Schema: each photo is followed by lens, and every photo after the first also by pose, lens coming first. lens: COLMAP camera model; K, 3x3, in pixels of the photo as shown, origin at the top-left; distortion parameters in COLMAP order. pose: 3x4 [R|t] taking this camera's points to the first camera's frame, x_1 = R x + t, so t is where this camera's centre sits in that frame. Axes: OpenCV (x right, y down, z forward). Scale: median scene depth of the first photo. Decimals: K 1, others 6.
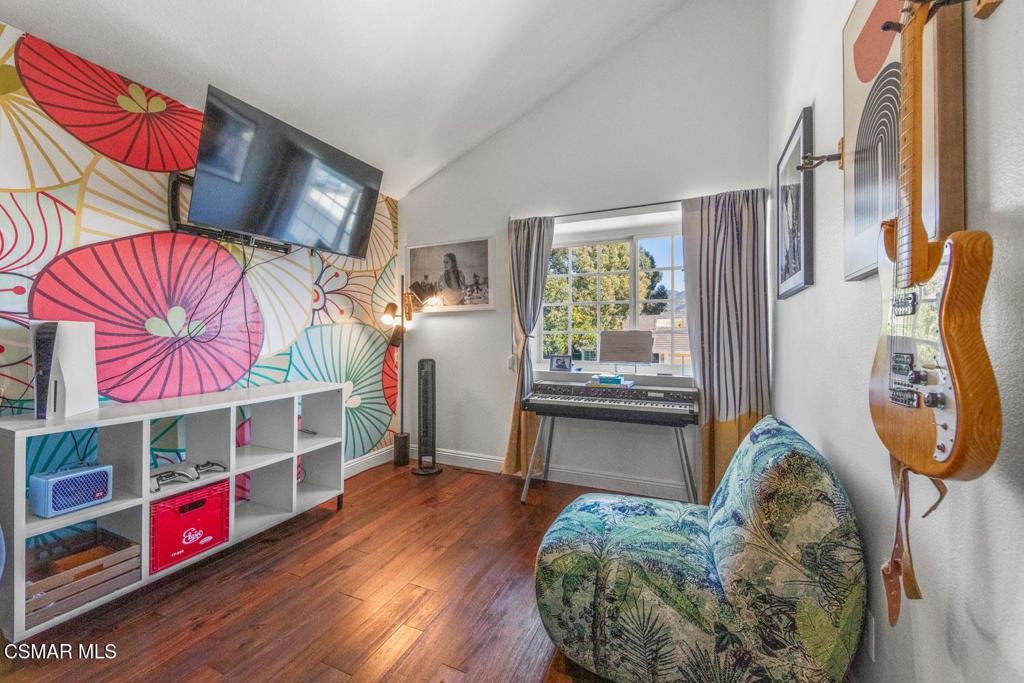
lens RADIAL K [[407.6, 0, 510.8], [0, 407.6, 333.2], [0, 0, 1]] dist [-0.004214, -0.000206]
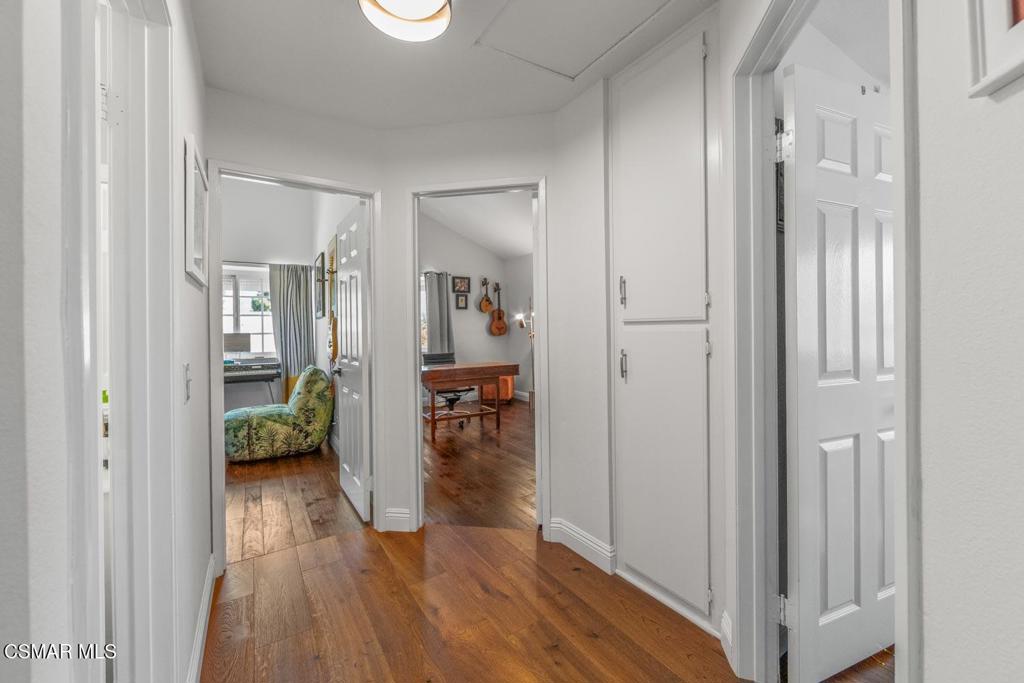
lens RADIAL K [[407.6, 0, 510.7], [0, 407.6, 334.2], [0, 0, 1]] dist [-0.004214, -0.000206]
pose [[0.554154, -0.009010, 0.832366, -1.123625], [0.007445, 0.999955, 0.005867, -0.005576], [-0.832381, 0.002946, 0.554196, -2.059122]]
